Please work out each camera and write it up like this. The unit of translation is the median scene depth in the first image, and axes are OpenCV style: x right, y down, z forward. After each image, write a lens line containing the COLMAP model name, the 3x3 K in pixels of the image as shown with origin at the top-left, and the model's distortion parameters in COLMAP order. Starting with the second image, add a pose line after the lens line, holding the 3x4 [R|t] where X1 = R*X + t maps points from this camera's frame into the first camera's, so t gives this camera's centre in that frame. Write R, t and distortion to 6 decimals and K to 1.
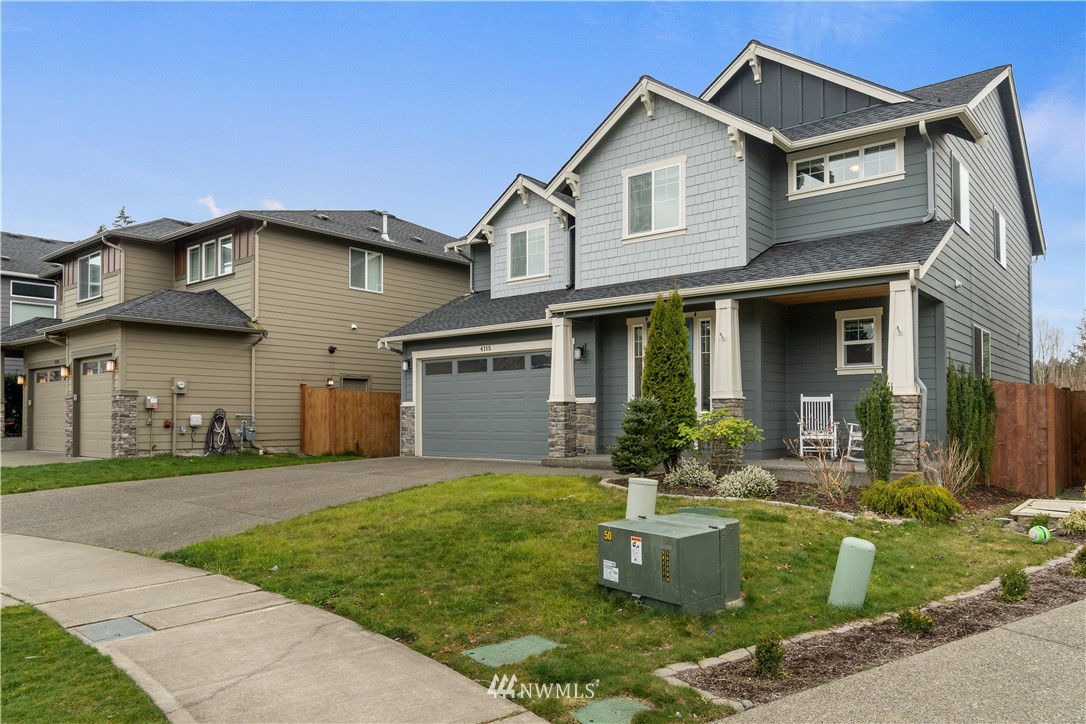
lens RADIAL K [[749.5, 0, 544.2], [0, 749.5, 392.9], [0, 0, 1]] dist [-0.003508, -0.001050]
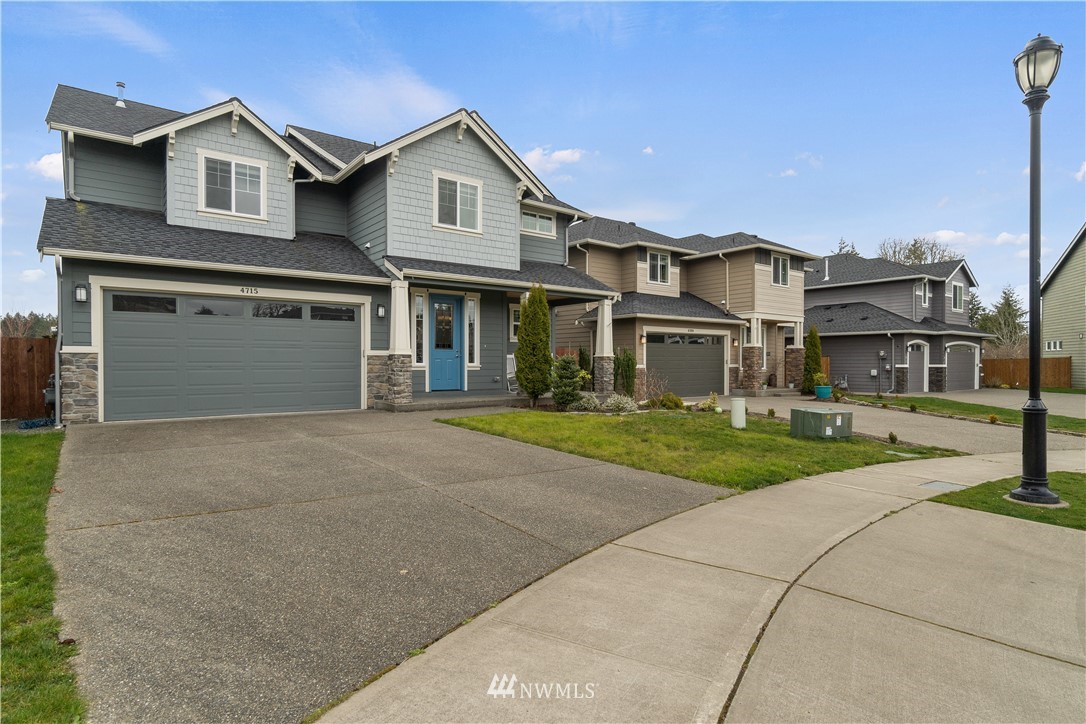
lens RADIAL K [[575.0, 0, 543.0], [0, 575.0, 362.0], [0, 0, 1]] dist [0.001144, 0.000085]
pose [[0.220926, 0.004447, 0.975280, -0.771527], [-0.033095, 0.999448, 0.002939, 0.013670], [-0.974729, -0.032926, 0.220951, 0.588995]]
